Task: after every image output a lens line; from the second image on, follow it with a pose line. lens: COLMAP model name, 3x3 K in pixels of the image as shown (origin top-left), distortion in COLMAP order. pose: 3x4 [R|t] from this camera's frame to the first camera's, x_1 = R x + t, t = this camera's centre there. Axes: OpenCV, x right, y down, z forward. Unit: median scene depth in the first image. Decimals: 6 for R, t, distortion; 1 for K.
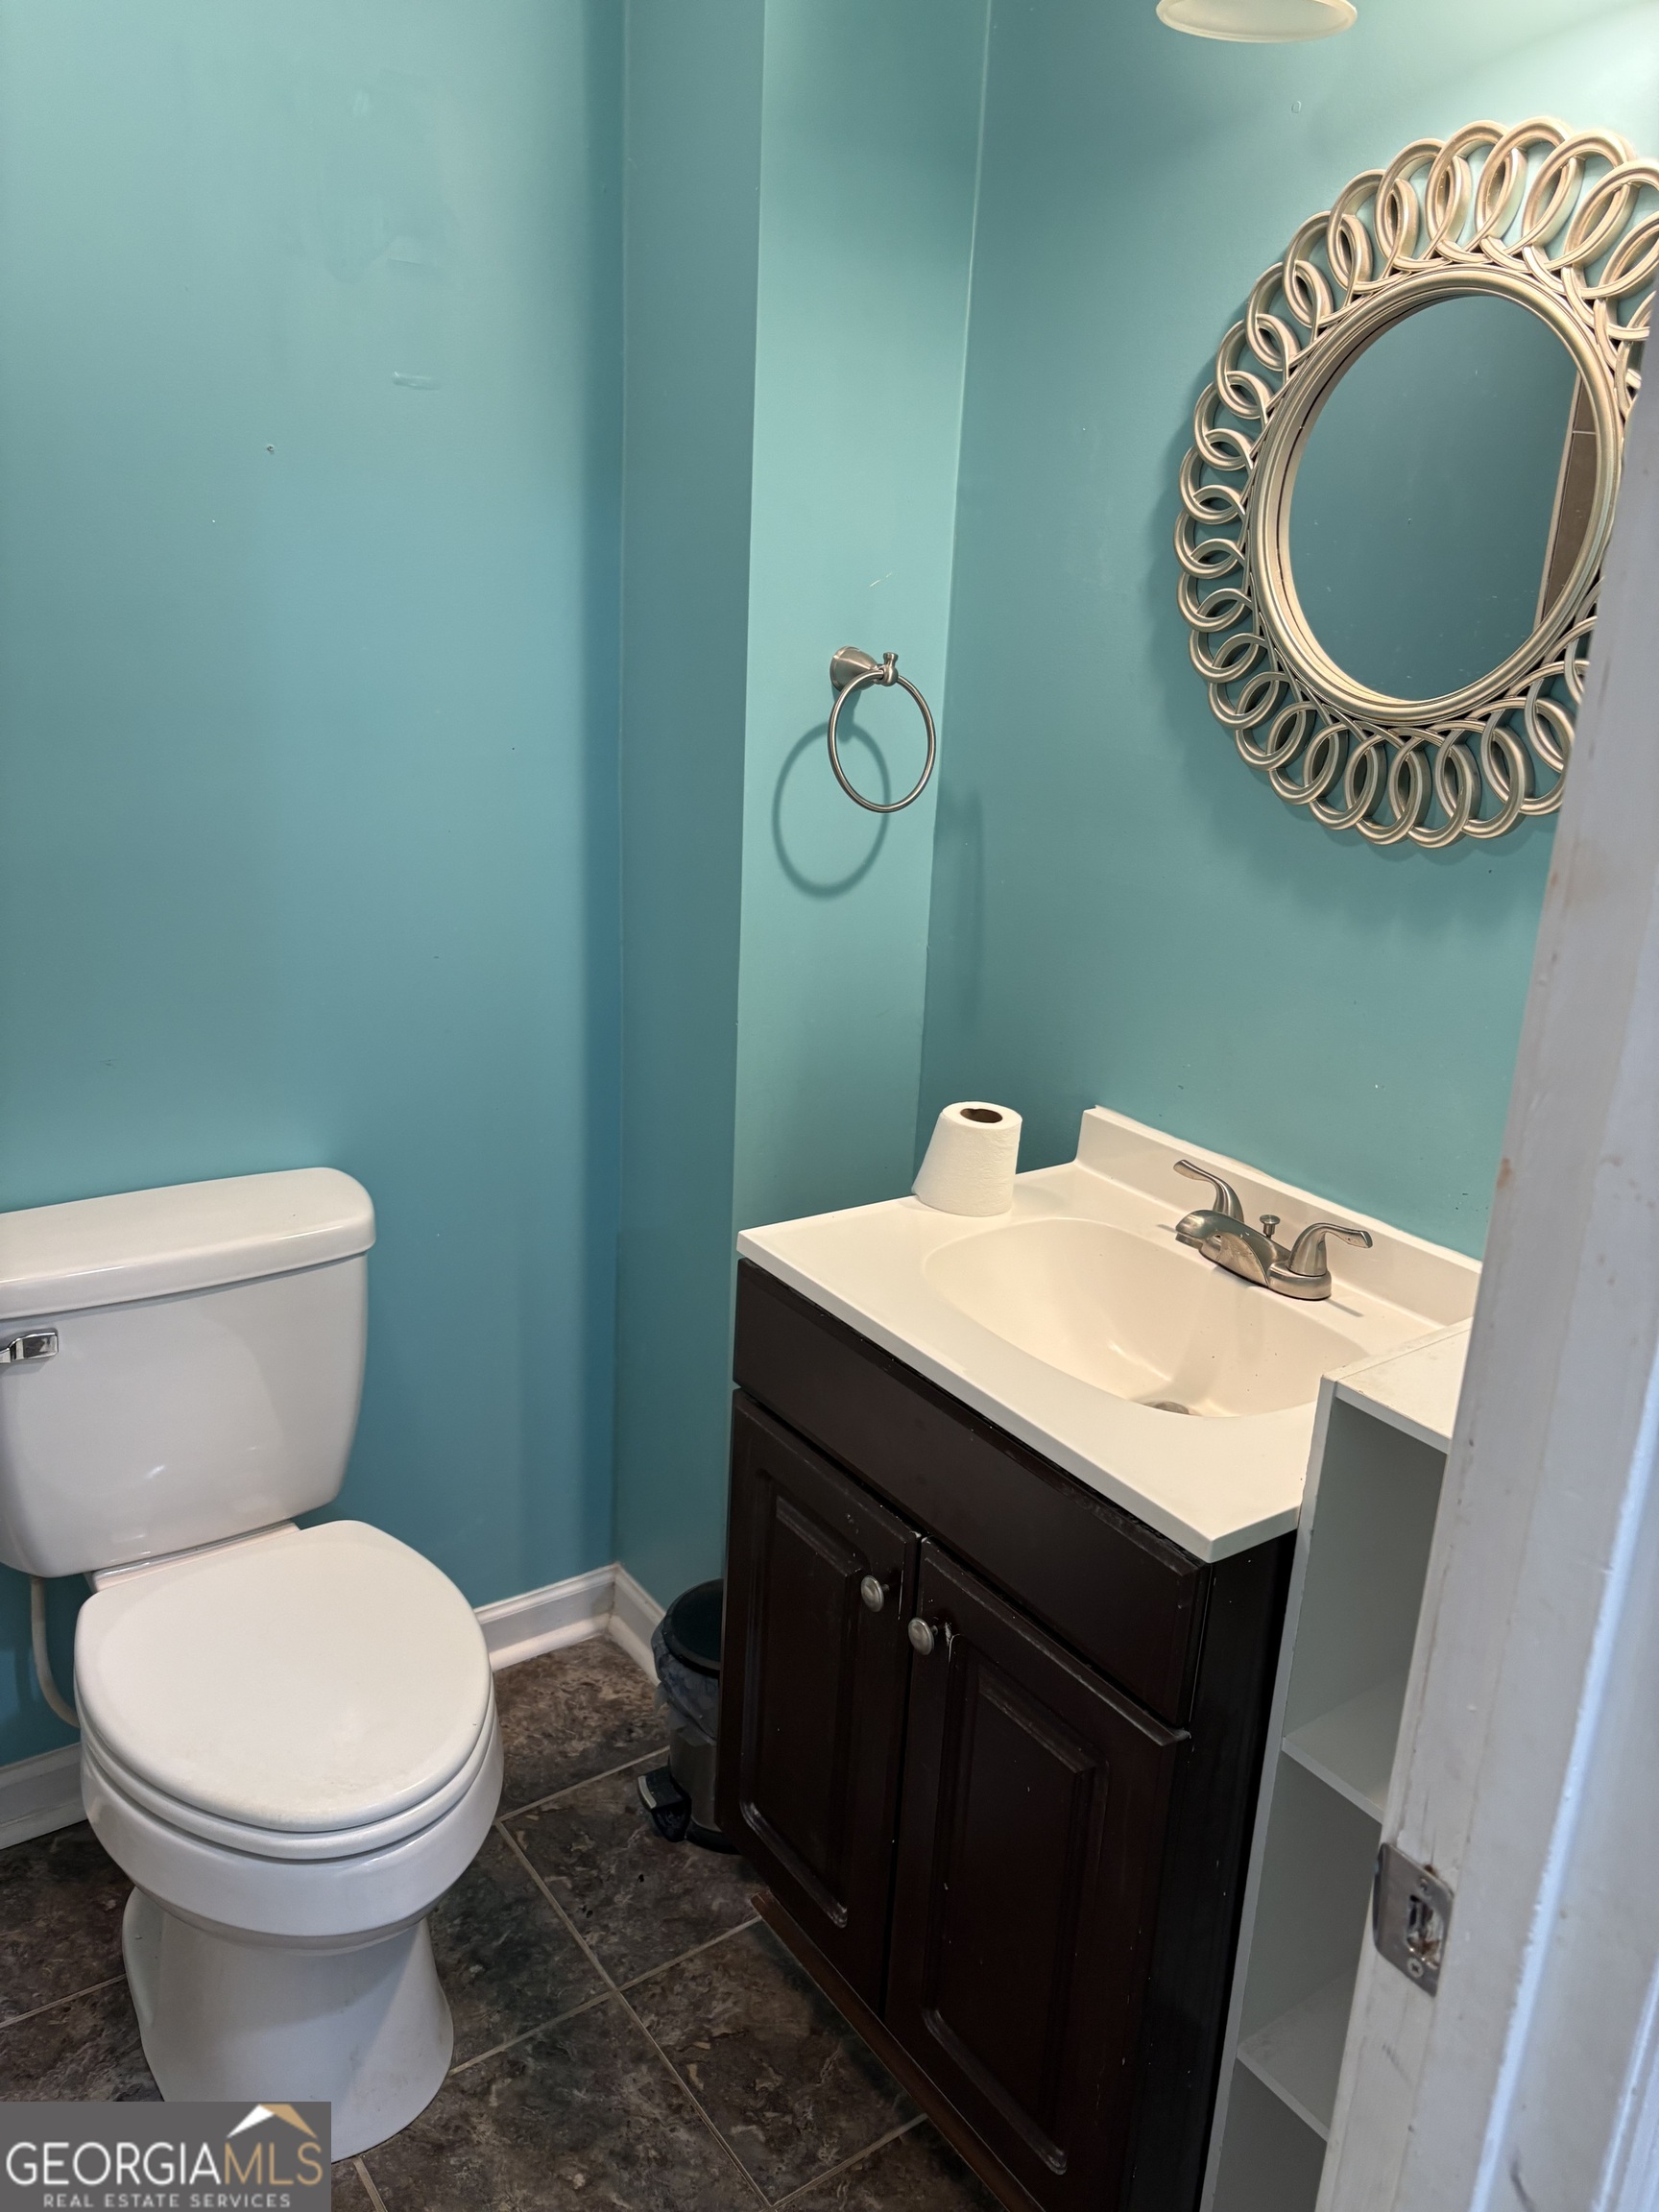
lens RADIAL K [[1652.2, 0, 831.6], [0, 1652.2, 1110.7], [0, 0, 1]] dist [0.023588, -0.031500]
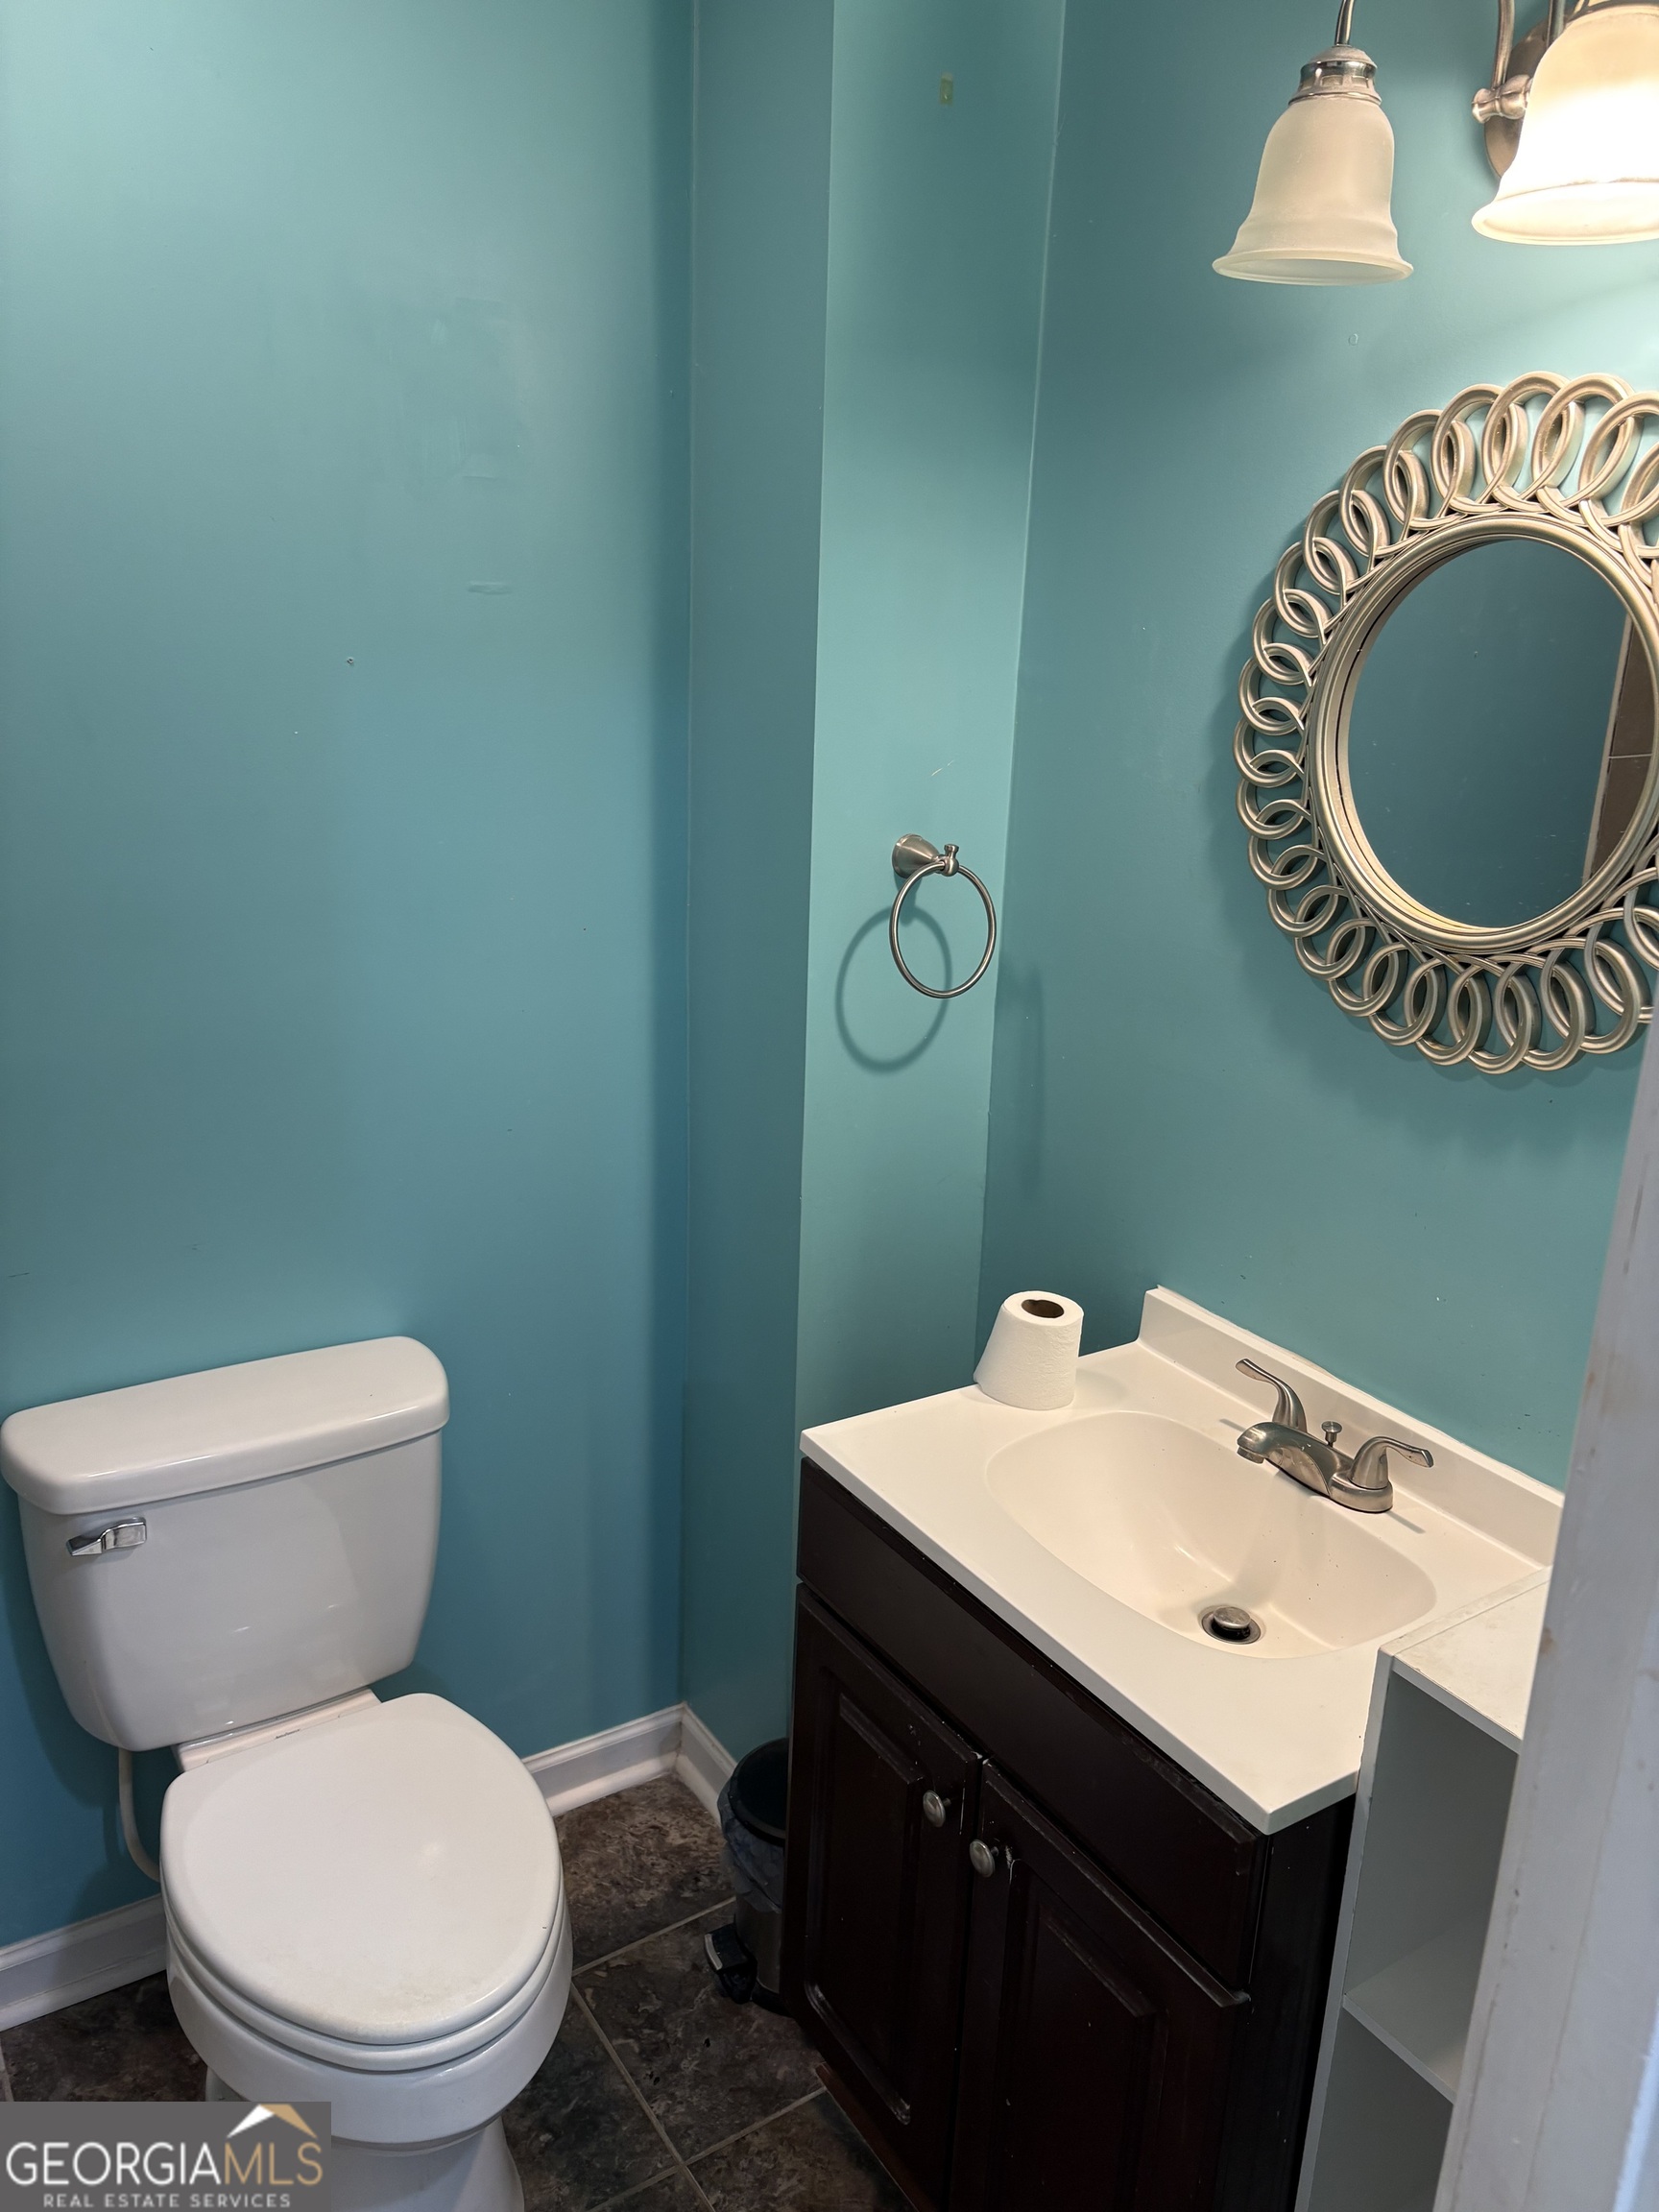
lens RADIAL K [[1652.2, 0, 826.9], [0, 1652.2, 1099.5], [0, 0, 1]] dist [0.023588, -0.031500]
pose [[0.999019, -0.000911, -0.044273, 0.004020], [0.000487, 0.999954, -0.009597, -0.121608], [0.044280, 0.009566, 0.998973, -0.017704]]
